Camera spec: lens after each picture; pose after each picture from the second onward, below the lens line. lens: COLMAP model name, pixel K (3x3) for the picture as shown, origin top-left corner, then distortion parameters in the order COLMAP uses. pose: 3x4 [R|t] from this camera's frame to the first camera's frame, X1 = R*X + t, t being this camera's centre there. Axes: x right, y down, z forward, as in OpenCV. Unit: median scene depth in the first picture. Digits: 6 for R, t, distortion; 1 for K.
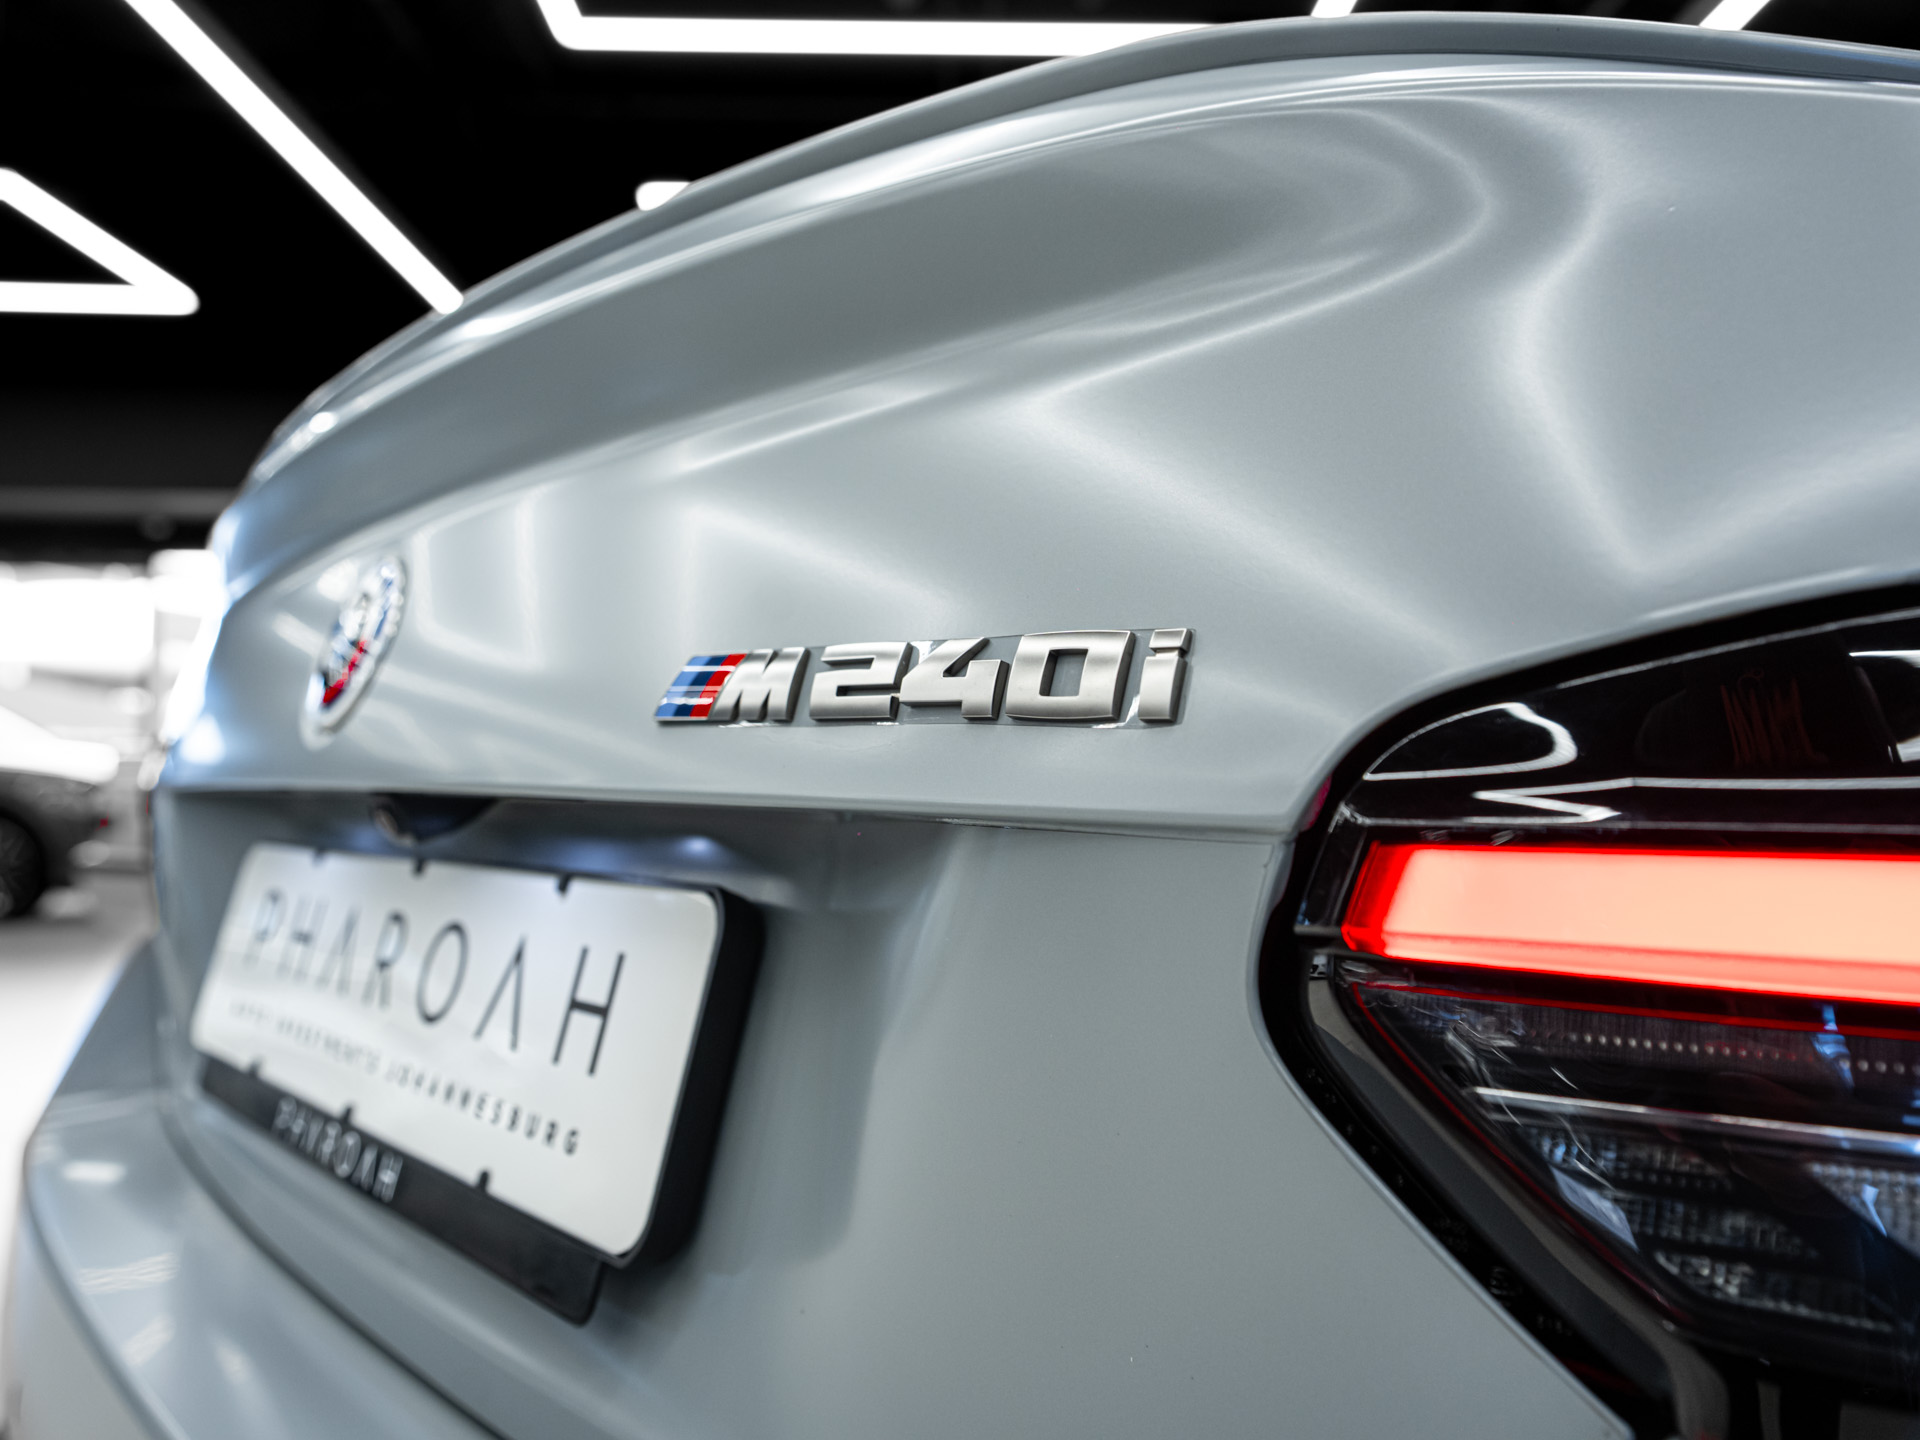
lens RADIAL K [[1465.5, 0, 972.2], [0, 1465.5, 715.3], [0, 0, 1]] dist [-0.031439, 0.073304]
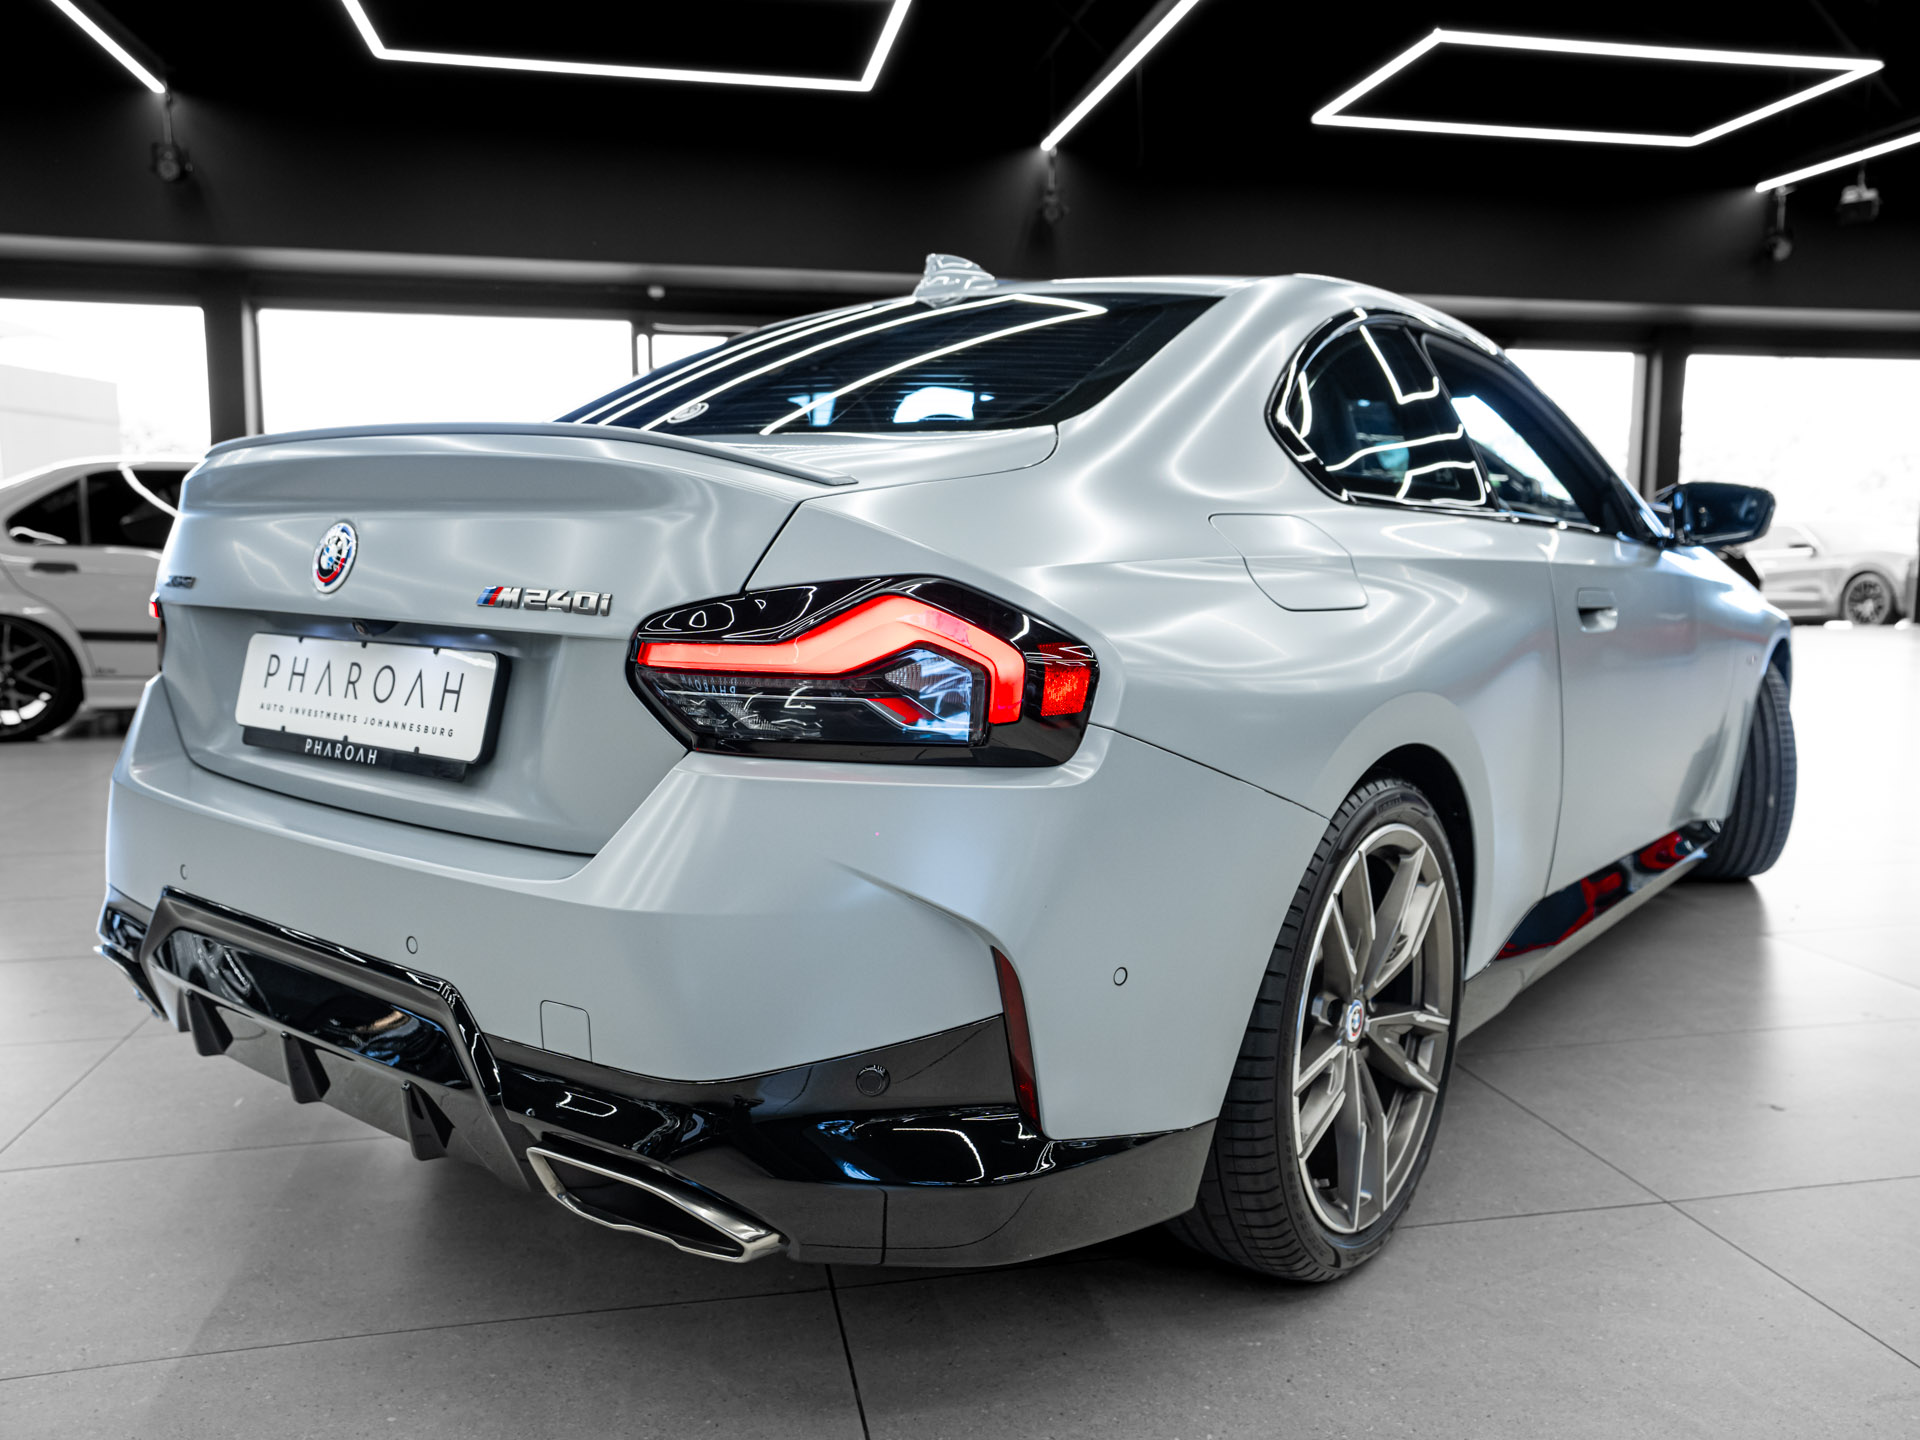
lens RADIAL K [[1470.2, 0, 970.0], [0, 1470.2, 726.1], [0, 0, 1]] dist [-0.008472, 0.061764]
pose [[0.983807, -0.018313, 0.178292, 0.320413], [-0.012894, 0.984957, 0.172317, -0.343600], [-0.178765, -0.171826, 0.968772, -2.762441]]
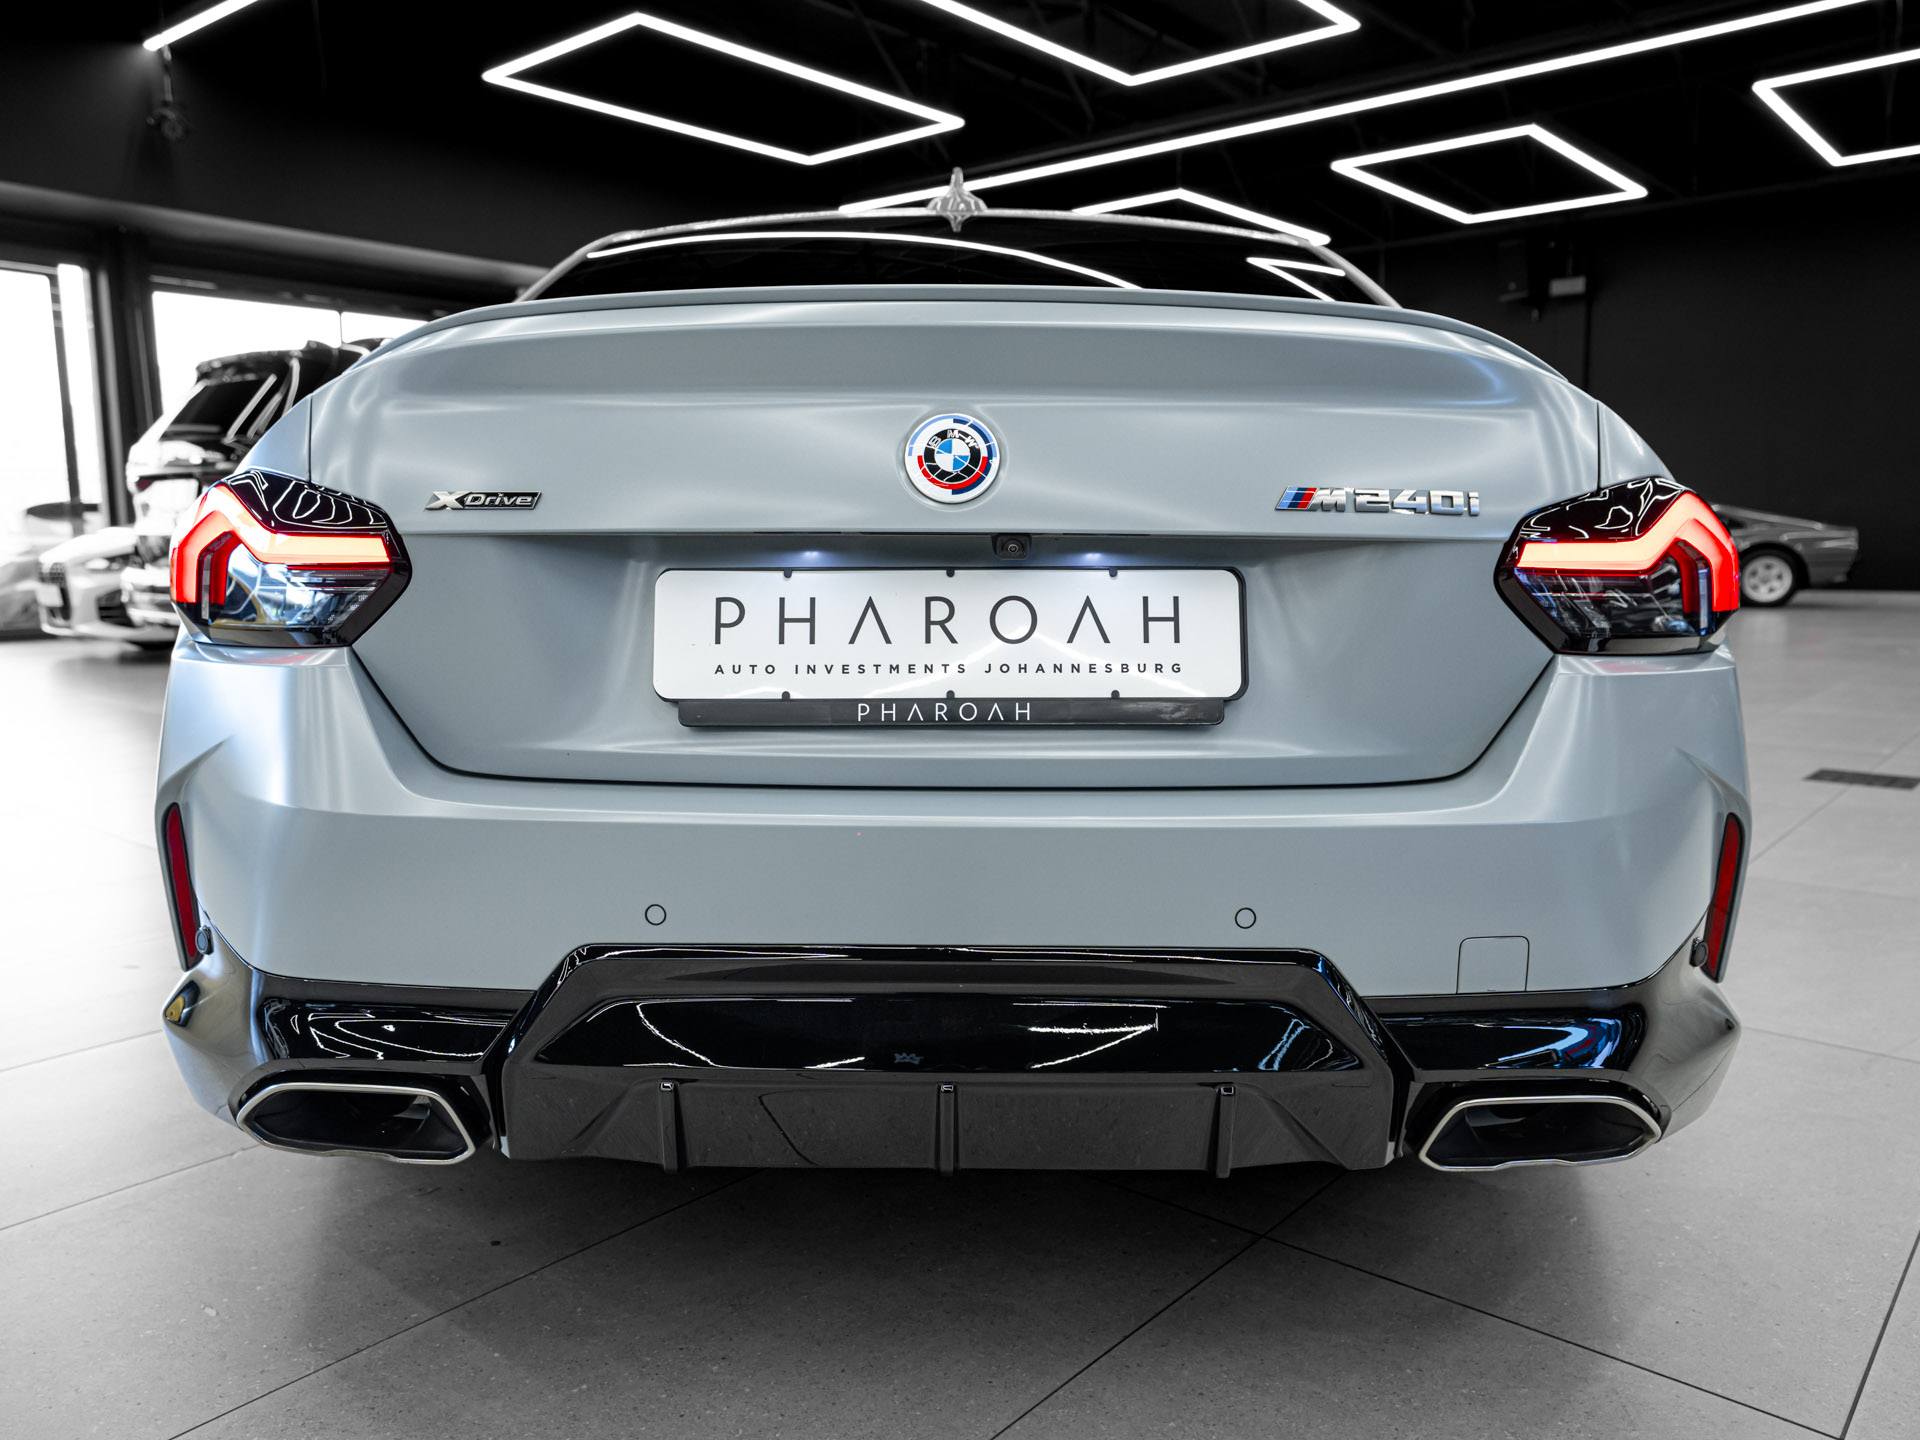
lens RADIAL K [[1465.5, 0, 972.2], [0, 1465.5, 715.3], [0, 0, 1]] dist [-0.031439, 0.073304]
pose [[0.667697, -0.097030, 0.738082, -3.012055], [-0.034324, 0.986402, 0.160726, -0.038490], [-0.743641, -0.132651, 0.655287, -0.548885]]
